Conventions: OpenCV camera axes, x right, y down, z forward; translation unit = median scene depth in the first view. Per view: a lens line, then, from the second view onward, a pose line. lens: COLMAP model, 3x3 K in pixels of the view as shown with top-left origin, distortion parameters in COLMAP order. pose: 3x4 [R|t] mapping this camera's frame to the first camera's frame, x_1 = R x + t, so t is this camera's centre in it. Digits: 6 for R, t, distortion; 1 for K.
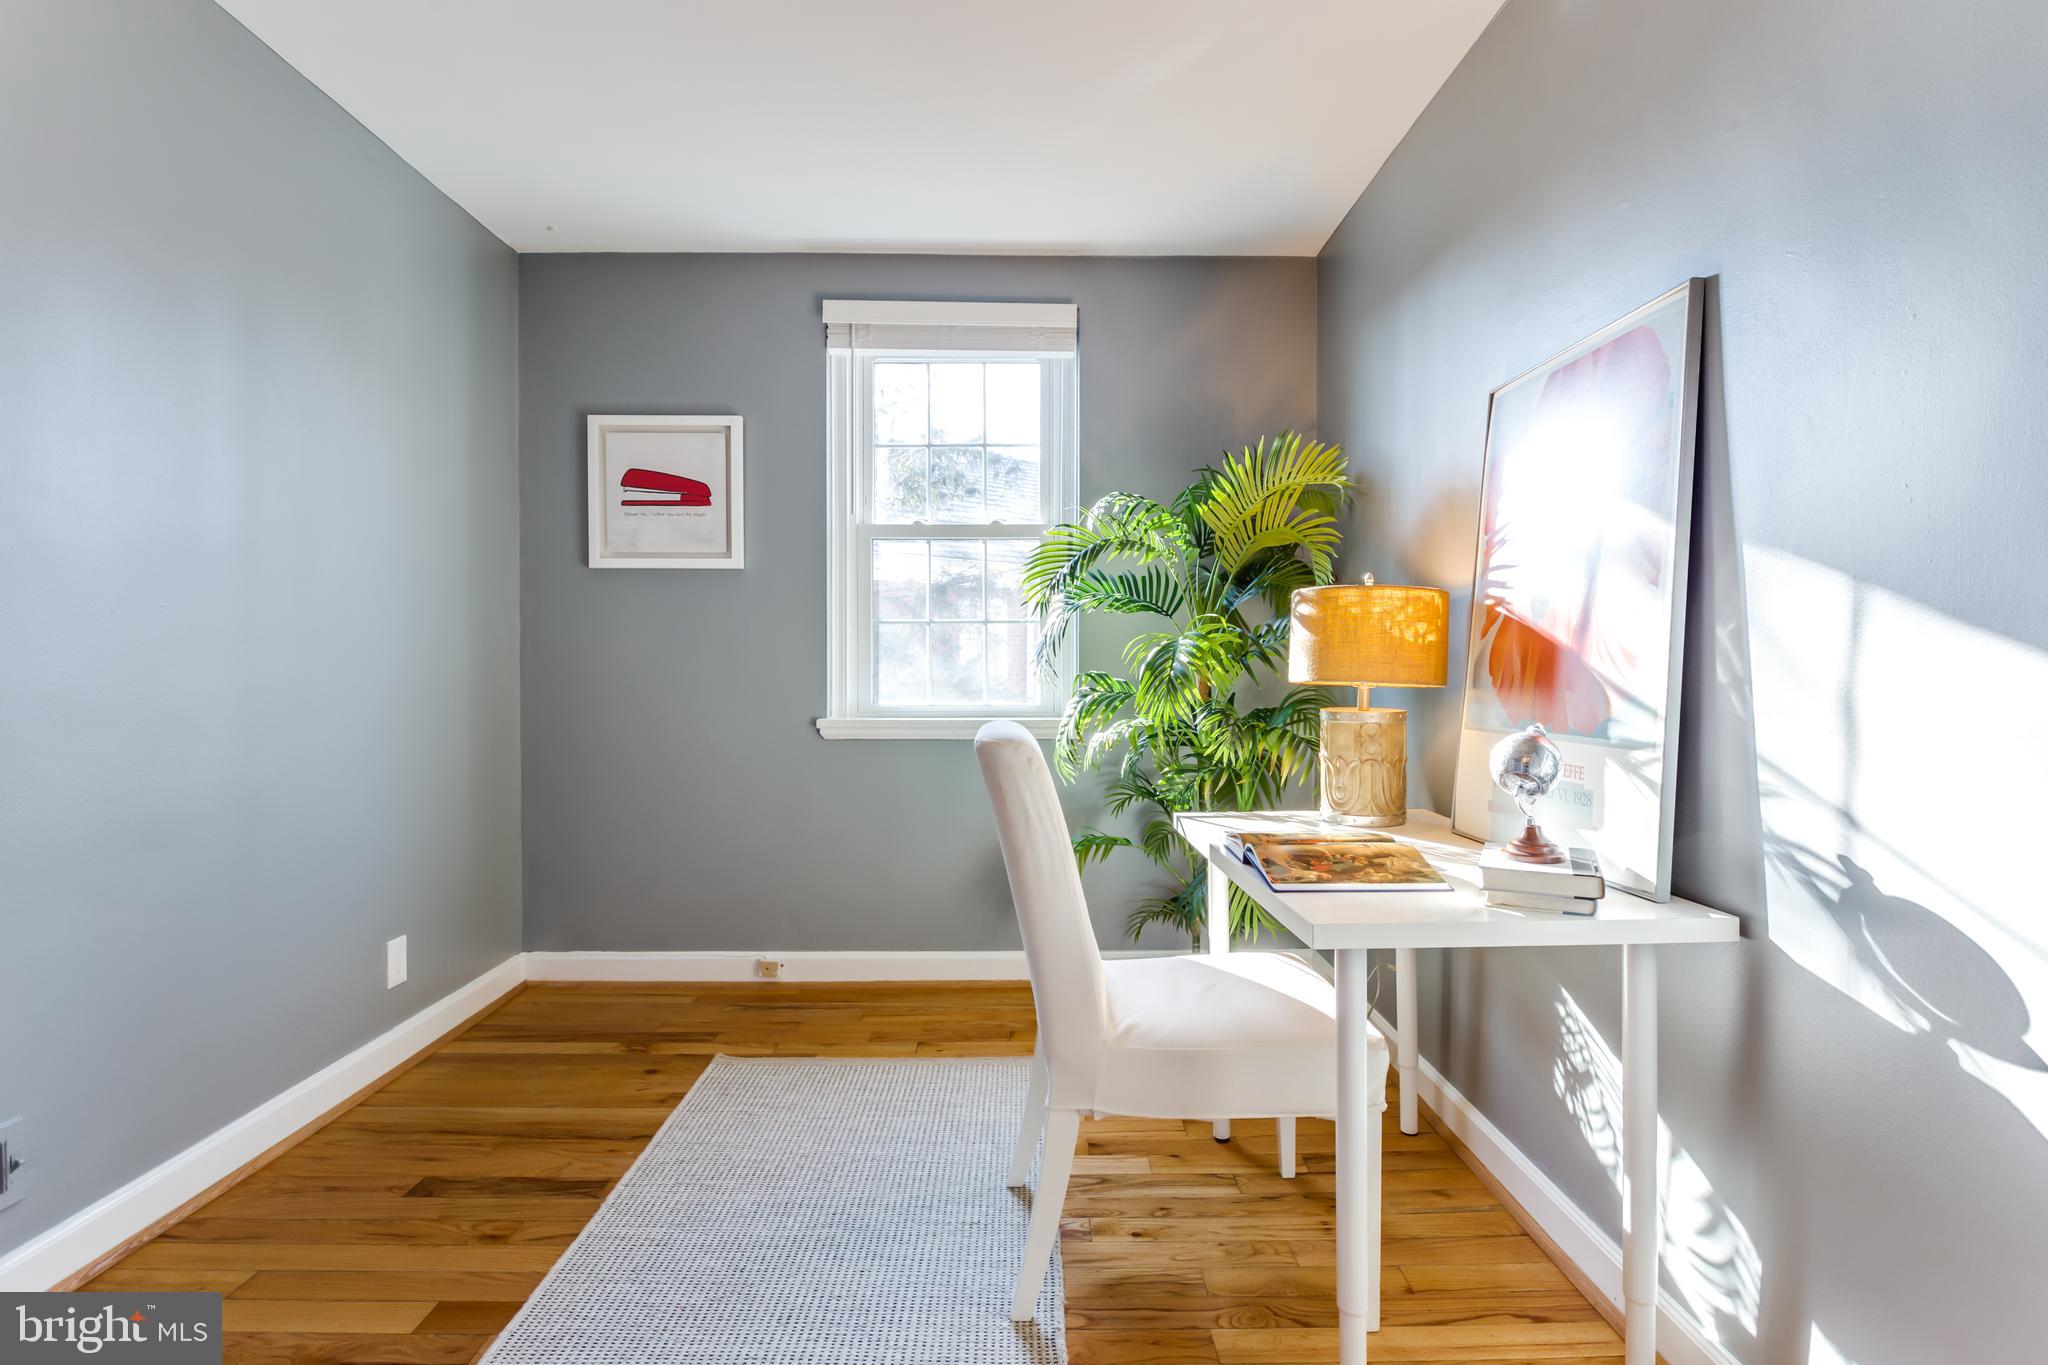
lens RADIAL K [[1000.0, 0, 1020.1], [0, 1000.0, 671.9], [0, 0, 1]] dist [0.001406, -0.001060]
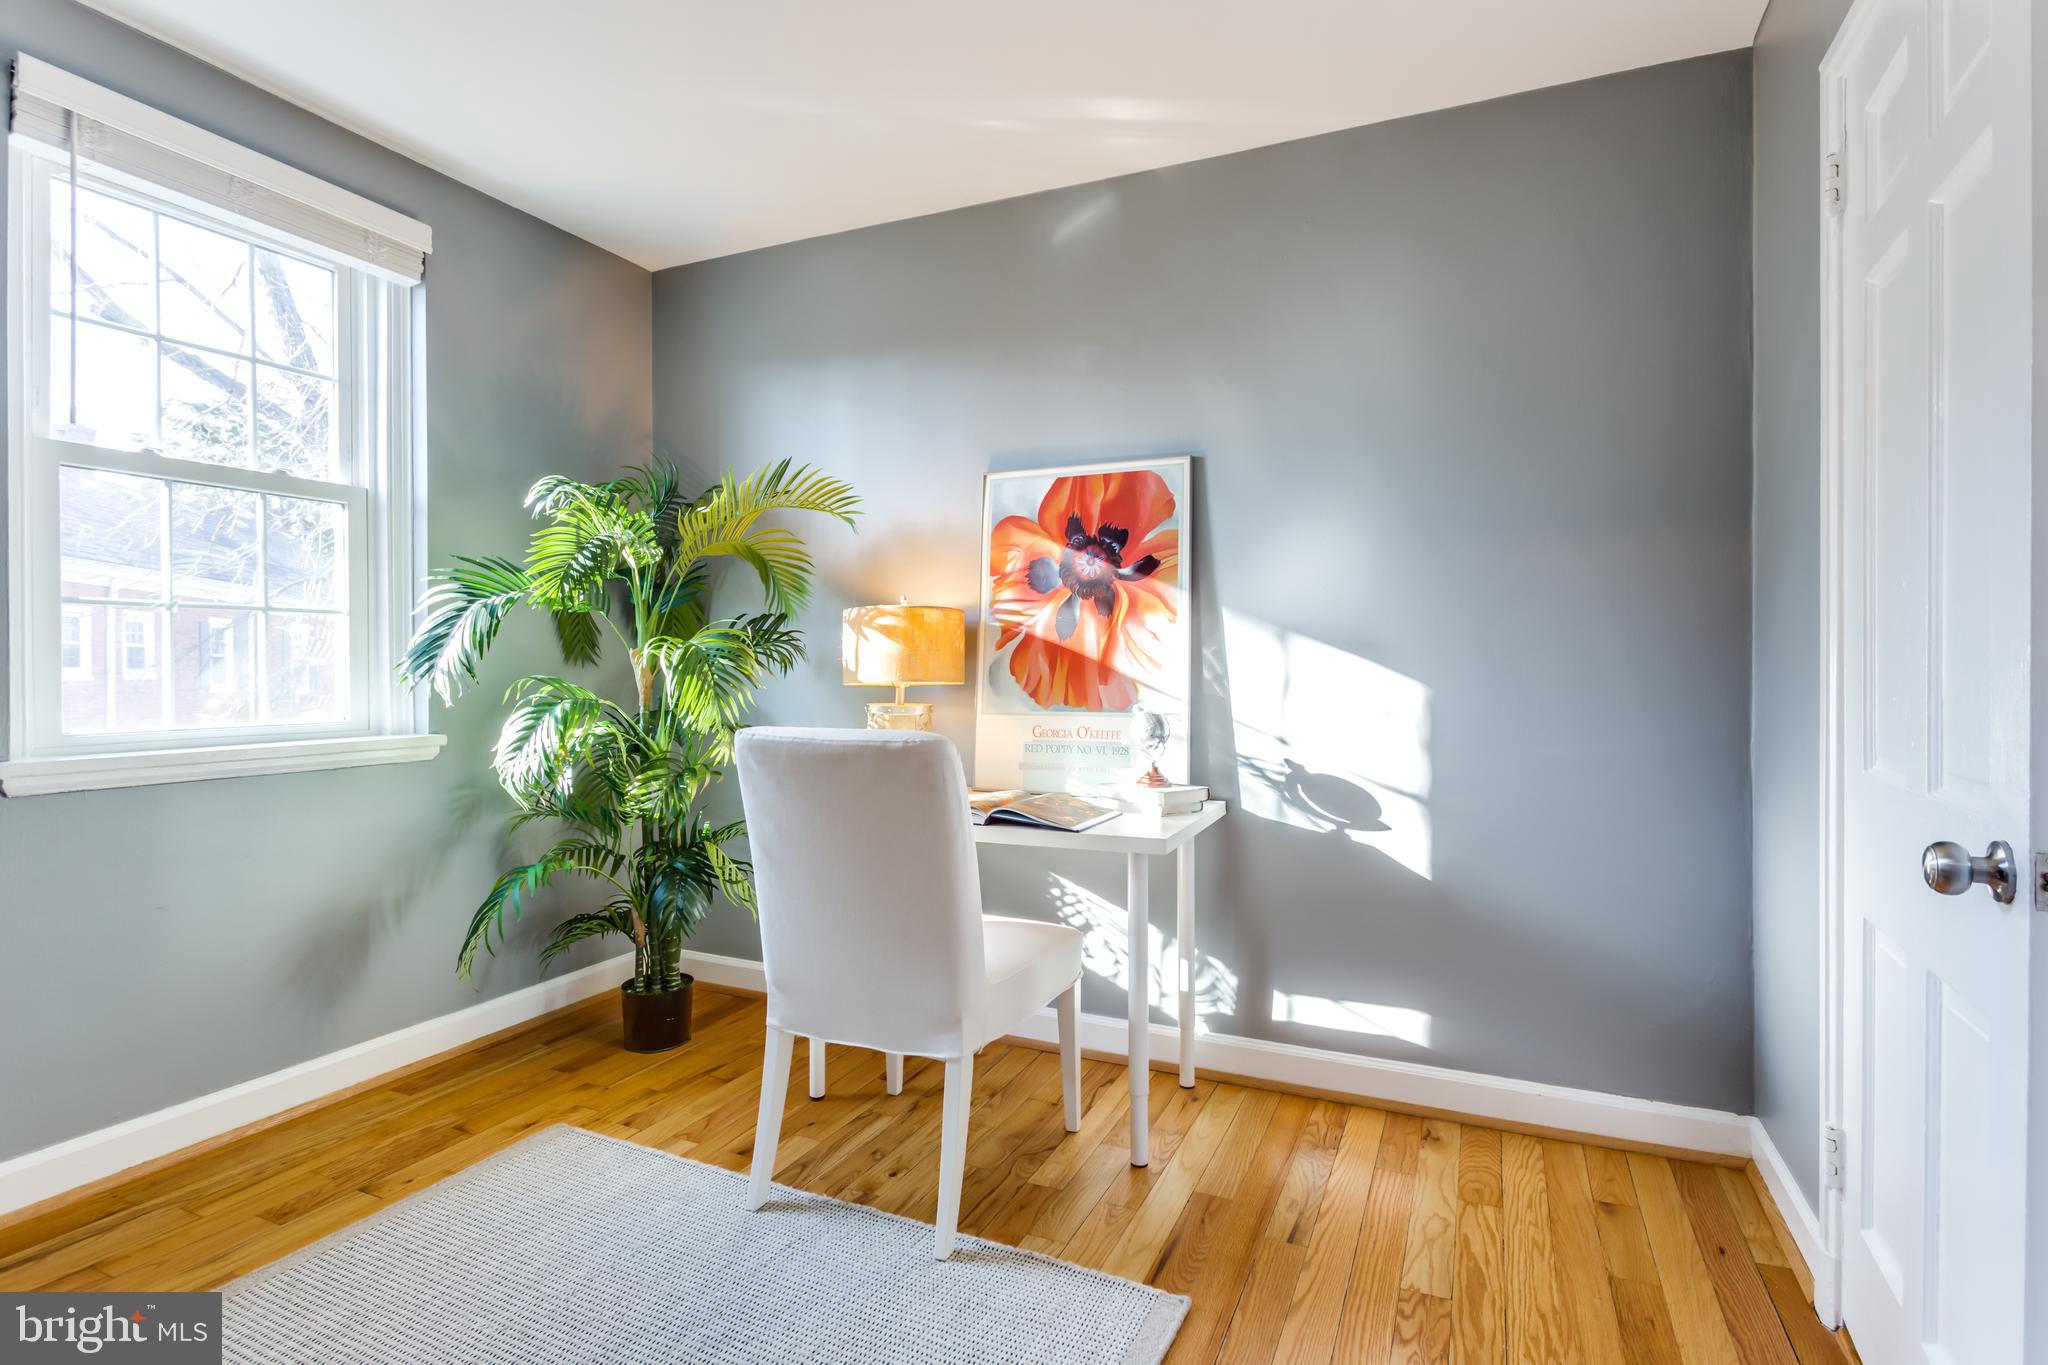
lens RADIAL K [[1000.0, 0, 1020.1], [0, 1000.0, 671.9], [0, 0, 1]] dist [0.001406, -0.001060]
pose [[0.426332, -0.007197, 0.904538, -0.835648], [0.007076, 0.999964, 0.004621, -0.008772], [-0.904539, 0.004430, 0.426367, 0.384504]]
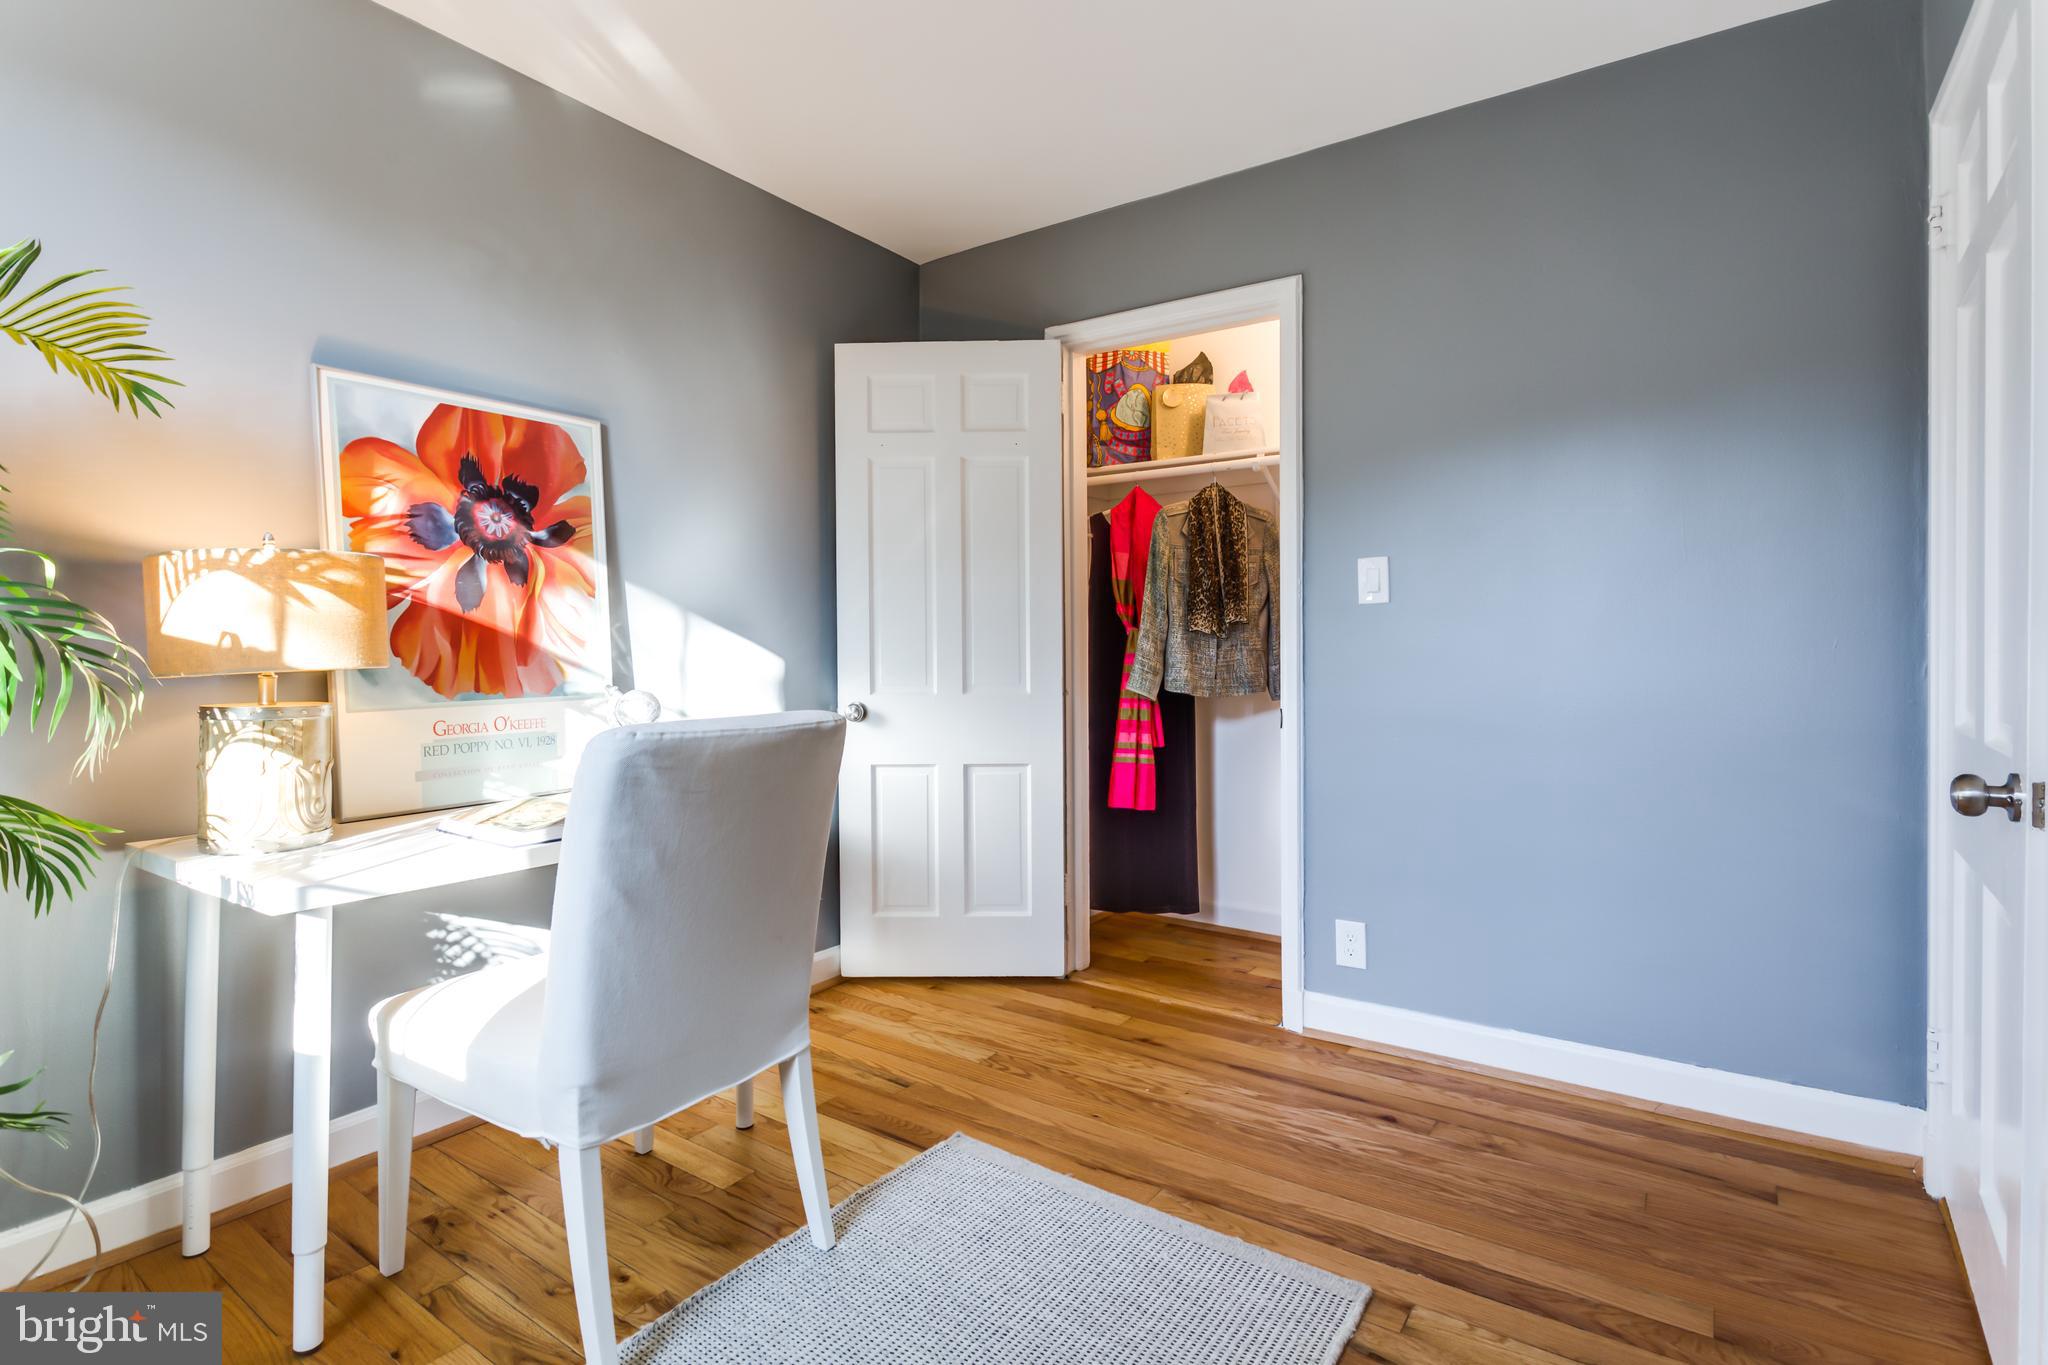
lens RADIAL K [[999.3, 0, 990.4], [0, 999.3, 657.3], [0, 0, 1]] dist [0.000038, -0.000295]
pose [[-0.803694, -0.004637, 0.595025, -0.677208], [0.009643, 0.999737, 0.020816, -0.012494], [-0.594965, 0.022467, -0.803437, 1.503769]]
